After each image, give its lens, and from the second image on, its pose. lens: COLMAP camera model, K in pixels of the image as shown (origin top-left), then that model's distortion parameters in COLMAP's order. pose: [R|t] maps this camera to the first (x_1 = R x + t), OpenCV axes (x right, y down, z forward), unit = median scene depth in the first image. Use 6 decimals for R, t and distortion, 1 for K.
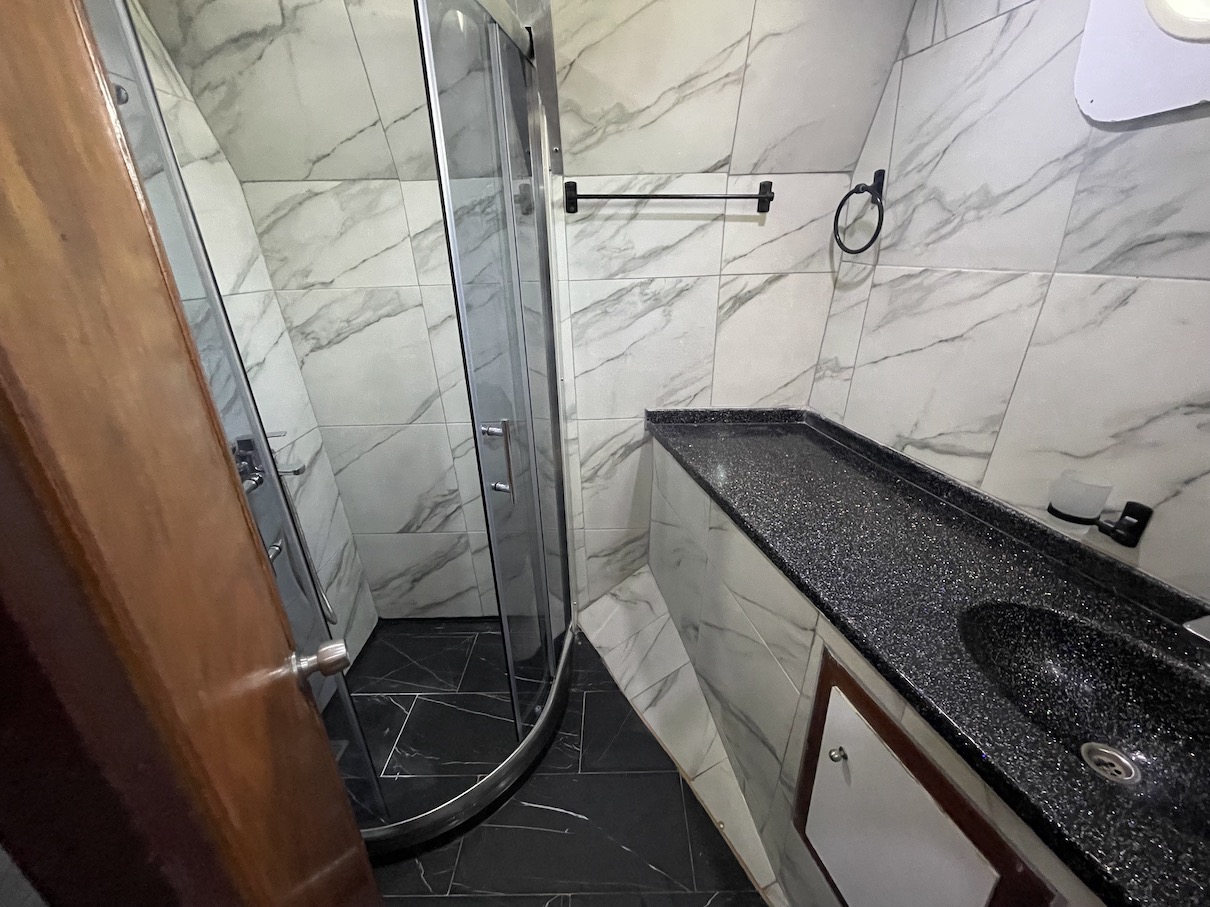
lens RADIAL K [[486.1, 0, 611.9], [0, 486.1, 459.0], [0, 0, 1]] dist [-0.006752, 0.000806]
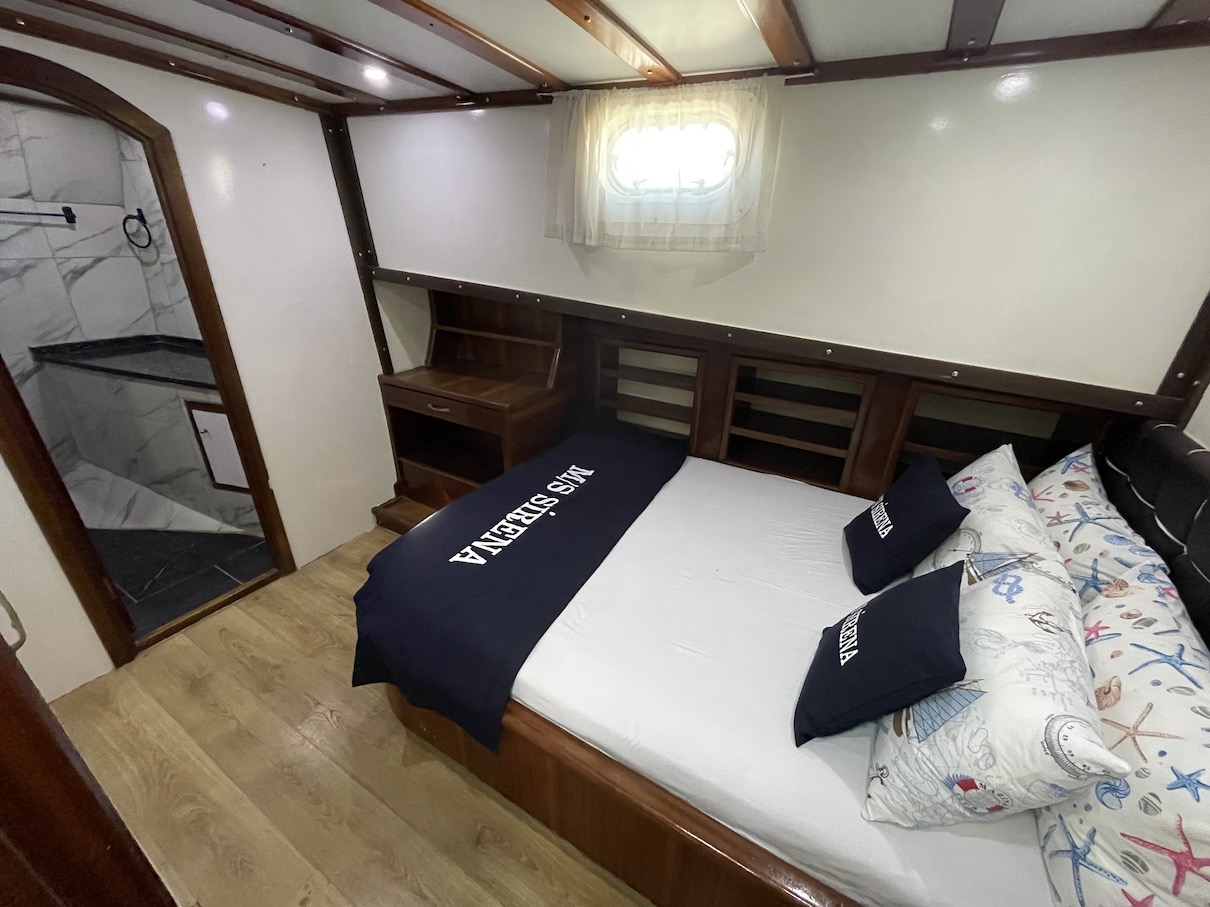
lens RADIAL K [[486.1, 0, 613.8], [0, 486.1, 460.1], [0, 0, 1]] dist [-0.006752, 0.000806]
pose [[0.497171, -0.321762, 0.805786, -0.407240], [0.283079, 0.938031, 0.199910, 0.524130], [-0.820175, 0.128712, 0.557446, -1.518731]]
